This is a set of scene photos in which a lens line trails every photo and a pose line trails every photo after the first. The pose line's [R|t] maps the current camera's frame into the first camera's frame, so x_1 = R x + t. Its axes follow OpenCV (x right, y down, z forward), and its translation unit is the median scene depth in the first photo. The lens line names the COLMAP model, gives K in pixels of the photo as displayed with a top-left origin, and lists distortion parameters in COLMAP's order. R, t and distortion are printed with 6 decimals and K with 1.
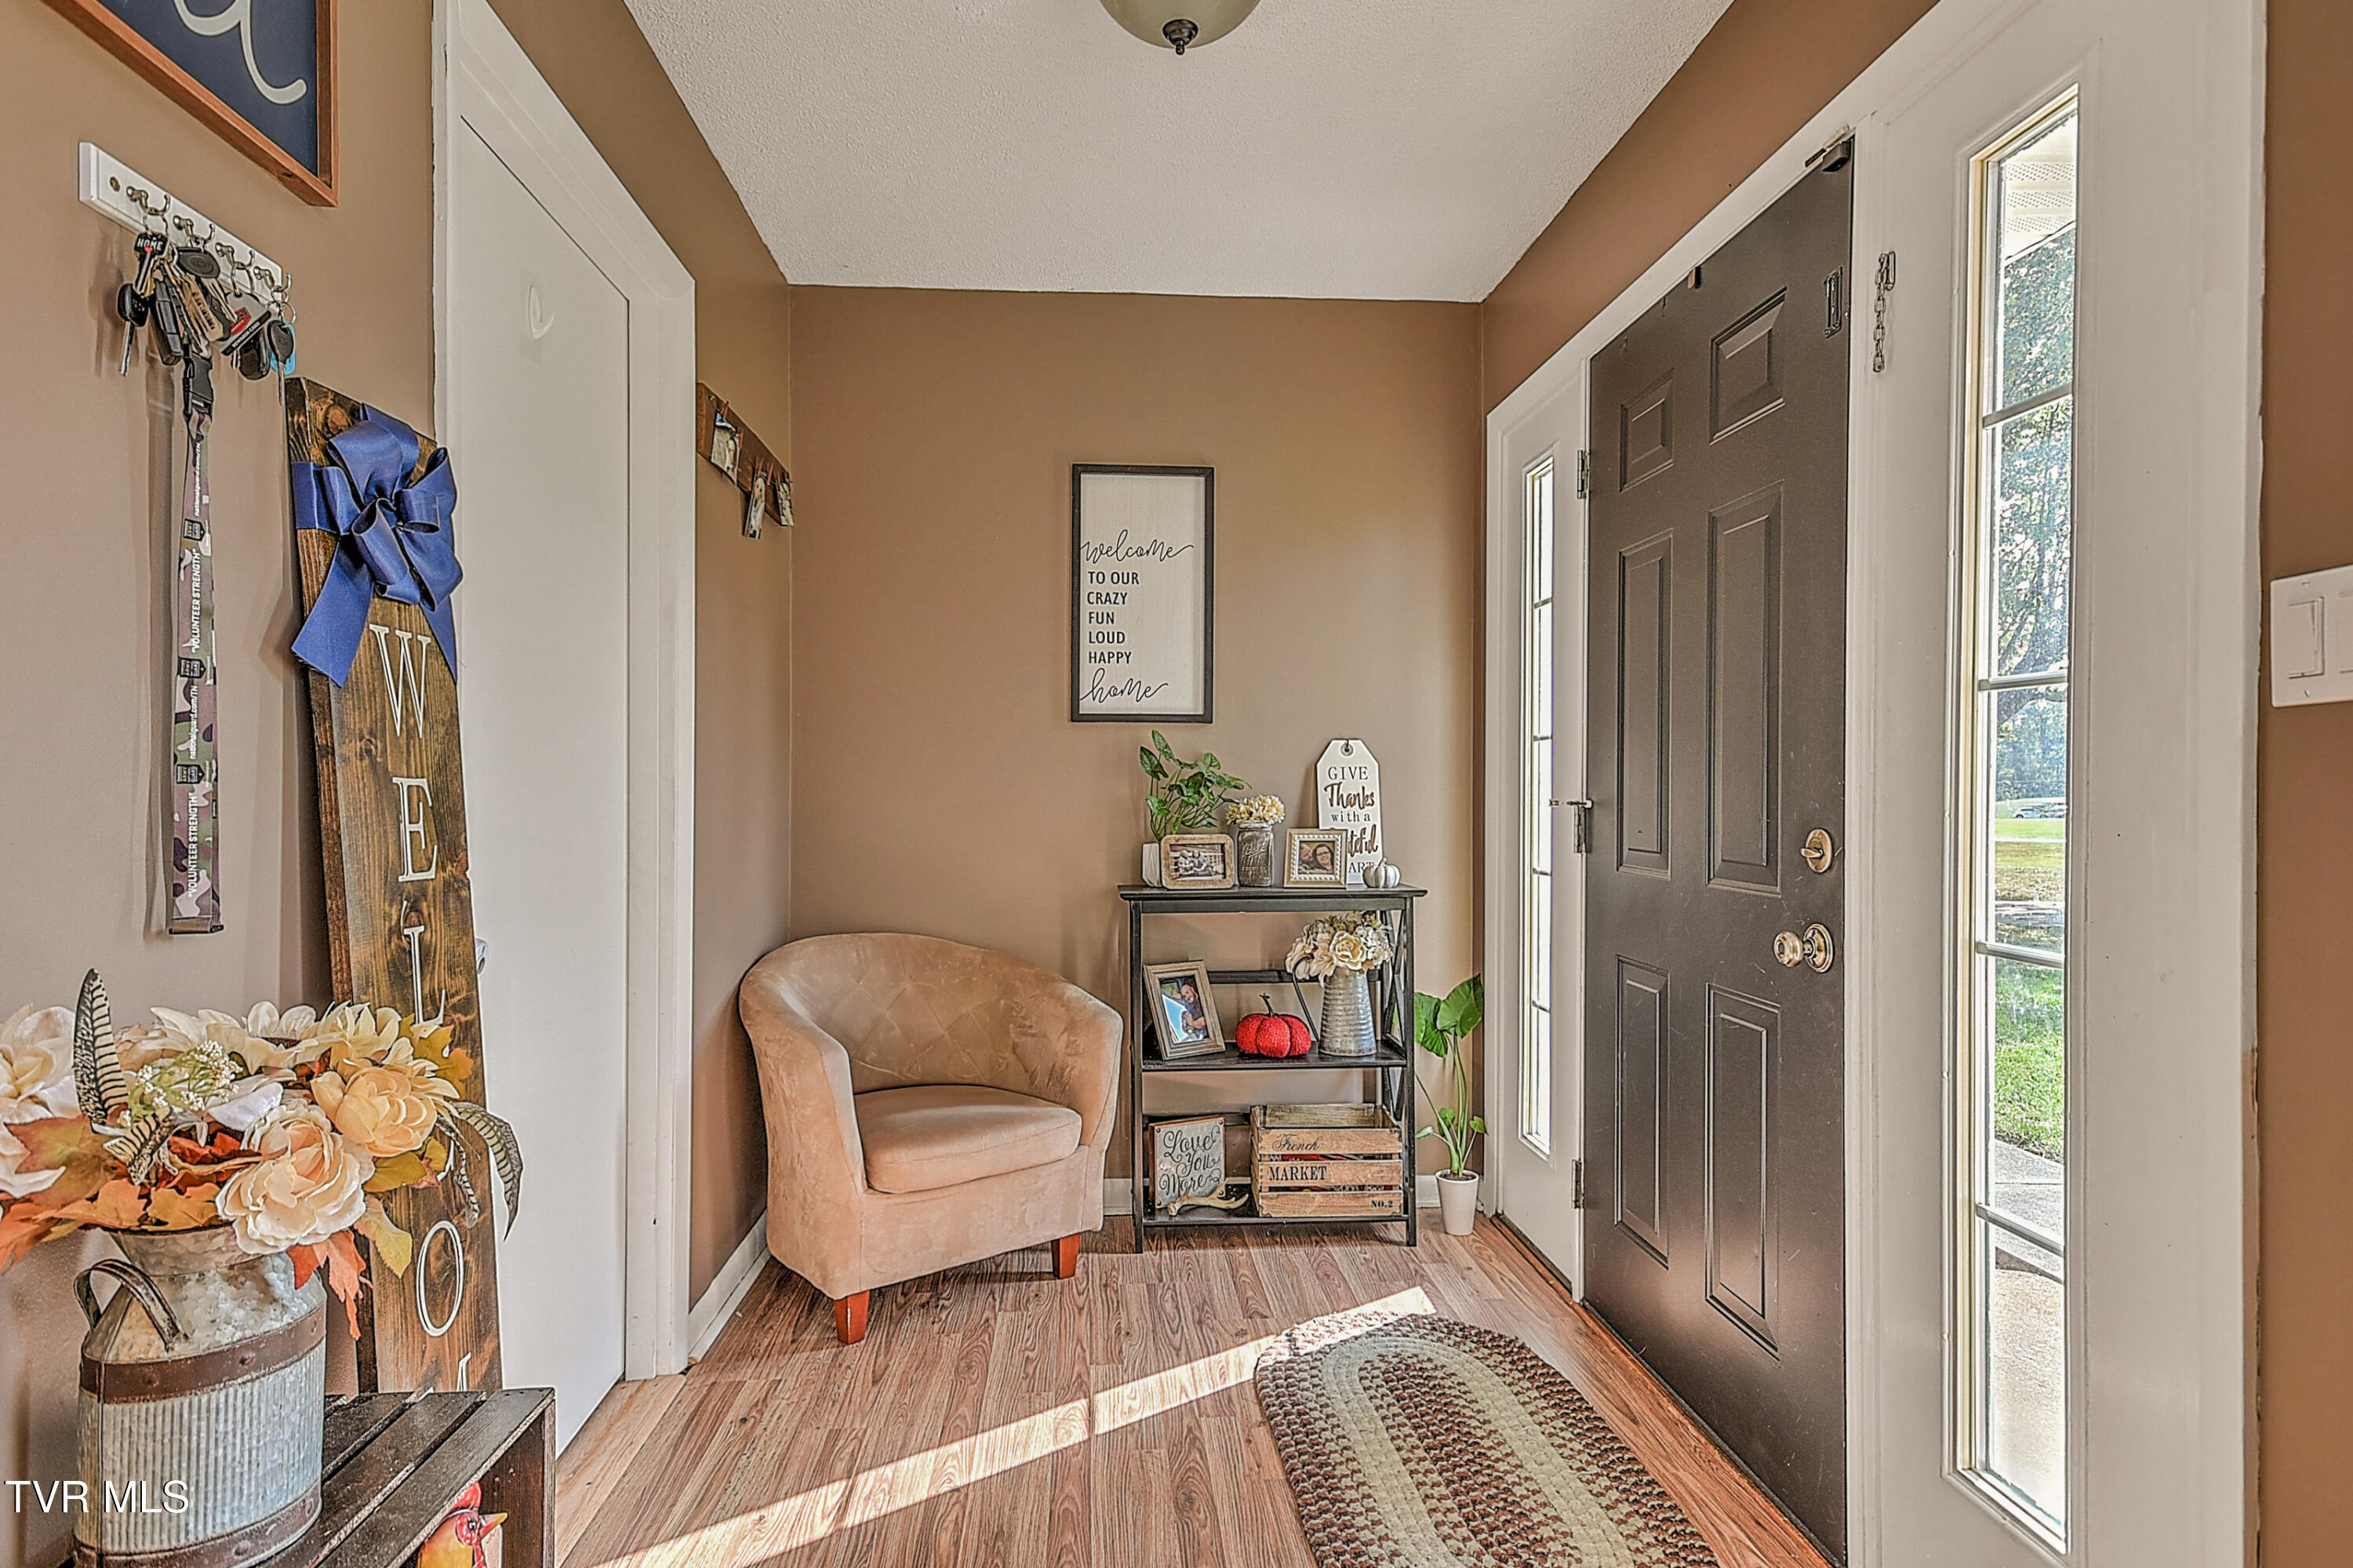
lens RADIAL K [[1233.4, 0, 1133.6], [0, 1233.4, 791.2], [0, 0, 1]] dist [0.001621, 0.000145]
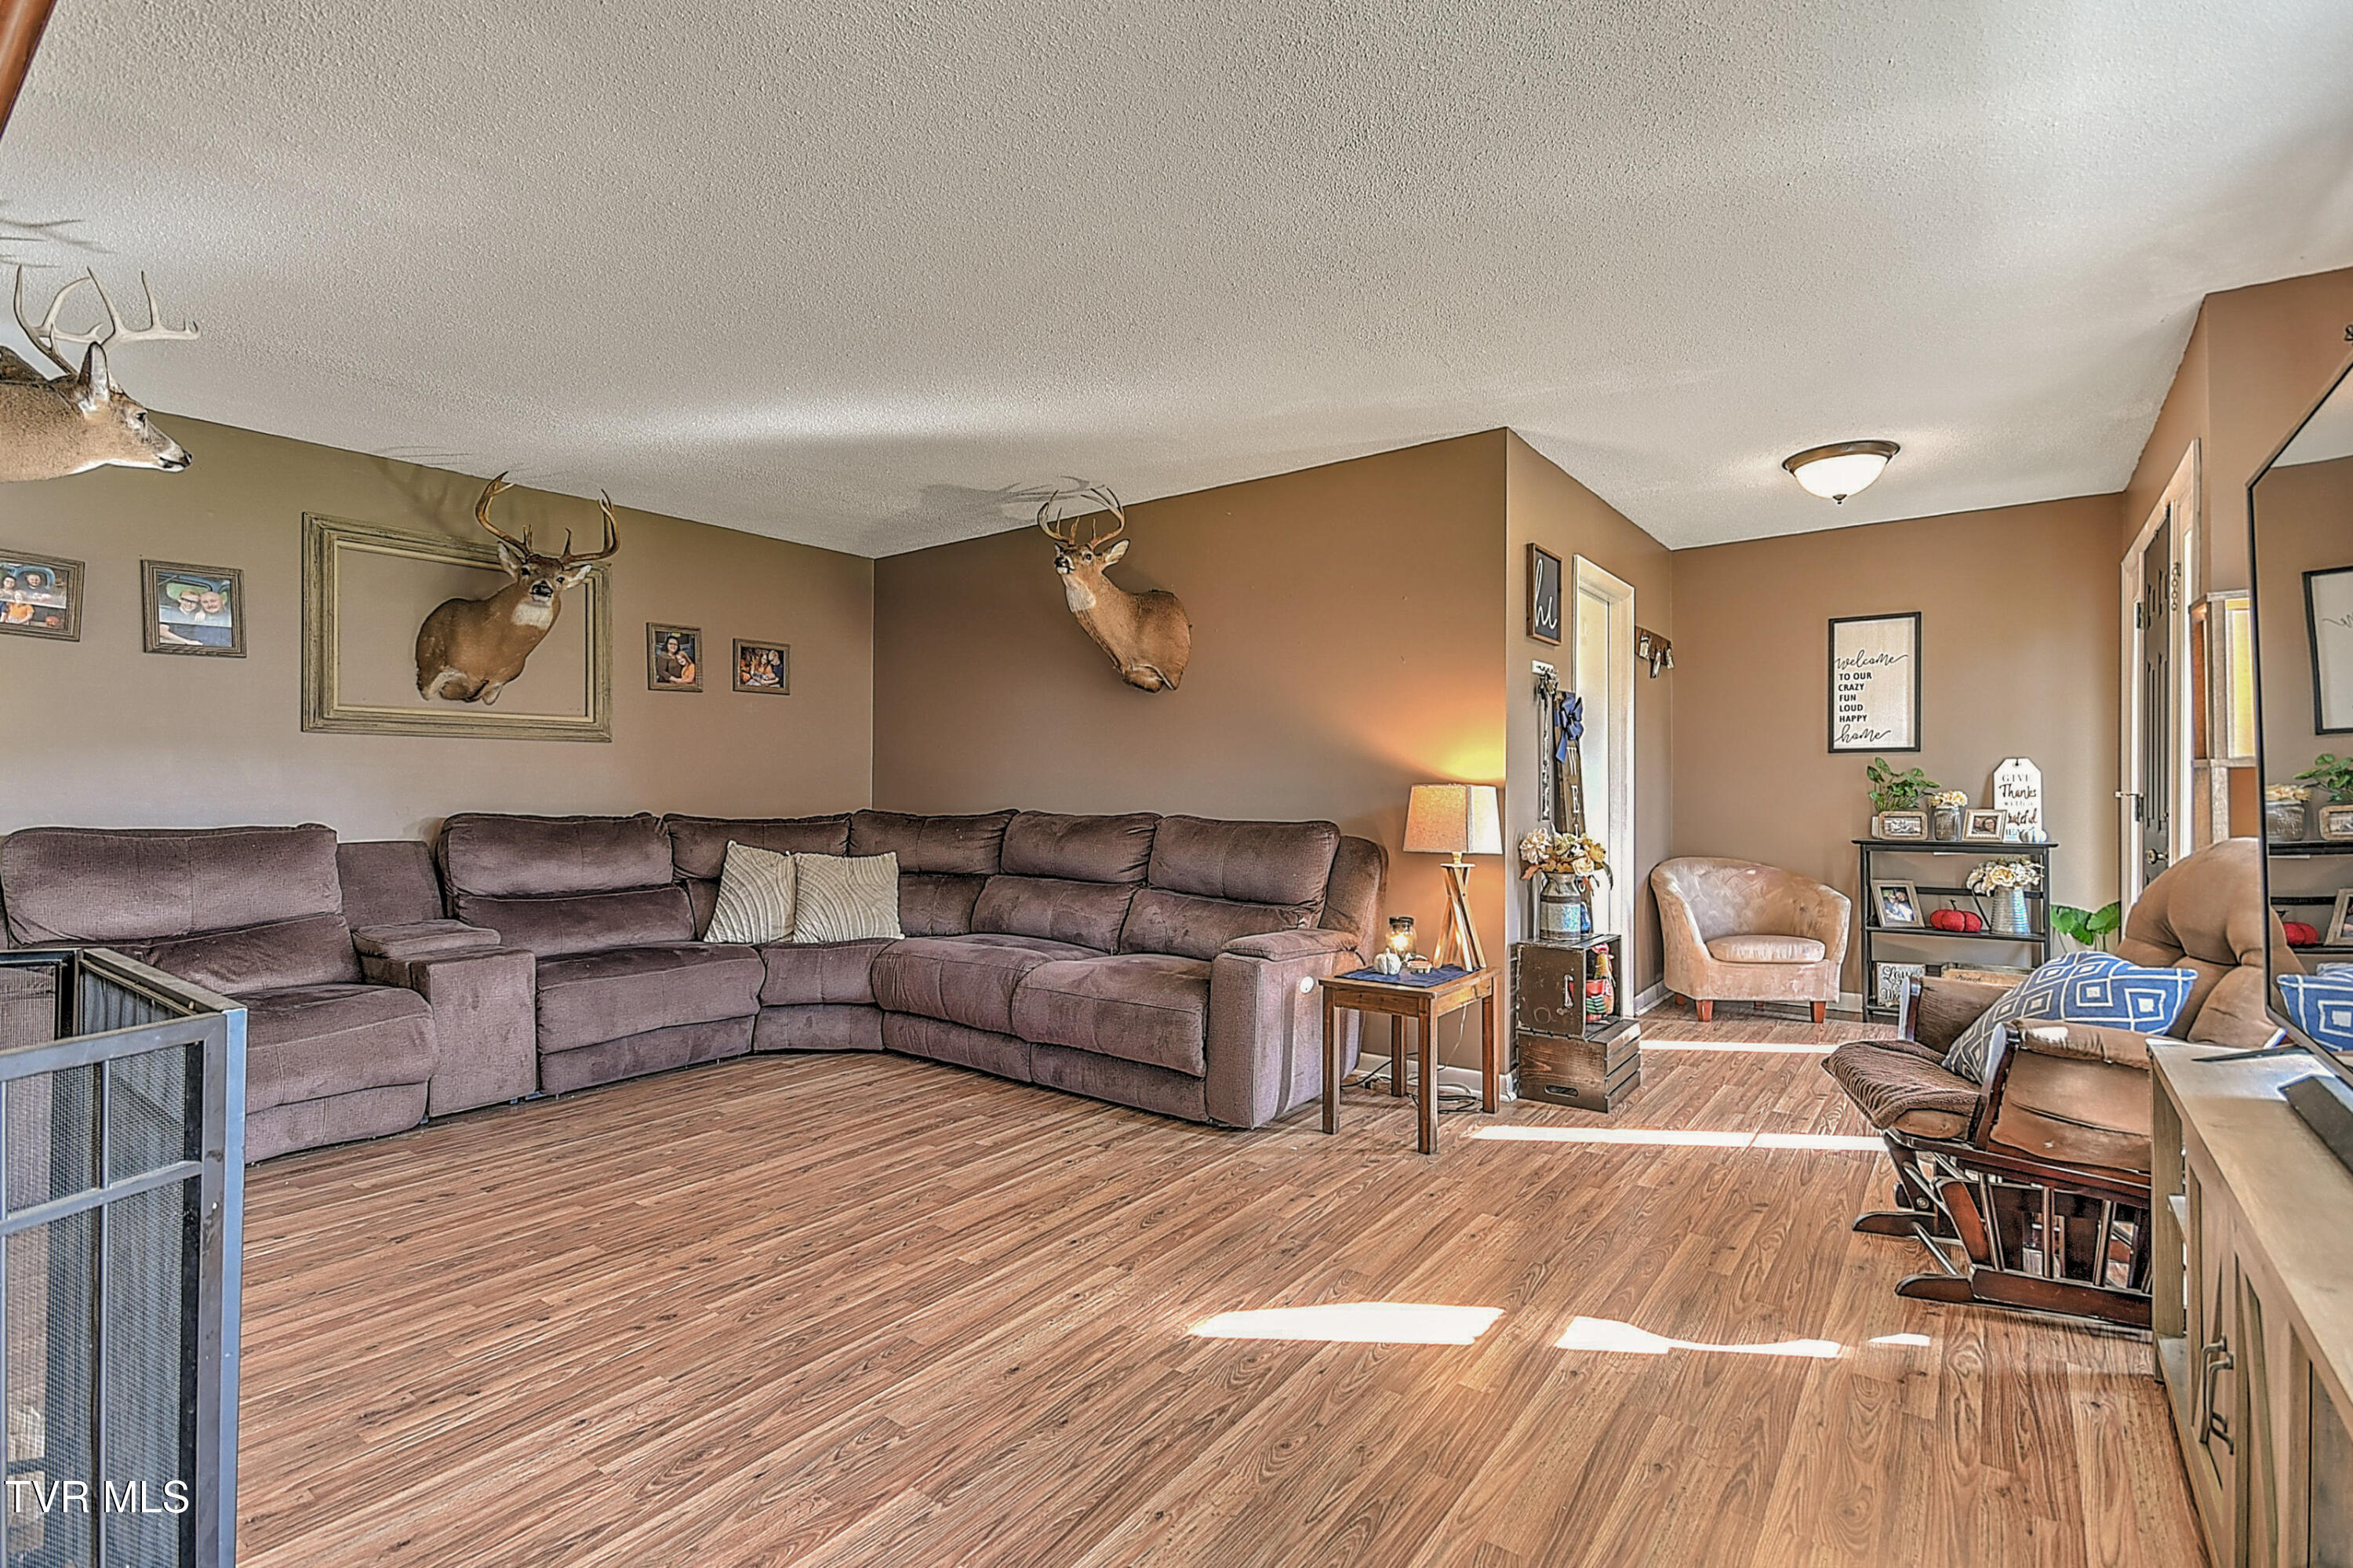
lens RADIAL K [[1077.5, 0, 1163.6], [0, 1077.5, 781.4], [0, 0, 1]] dist [0.019619, -0.010723]
pose [[0.768986, -0.008415, -0.639210, 0.236271], [0.002207, 0.999942, -0.010508, 0.003348], [0.639261, 0.006670, 0.768961, -0.982097]]
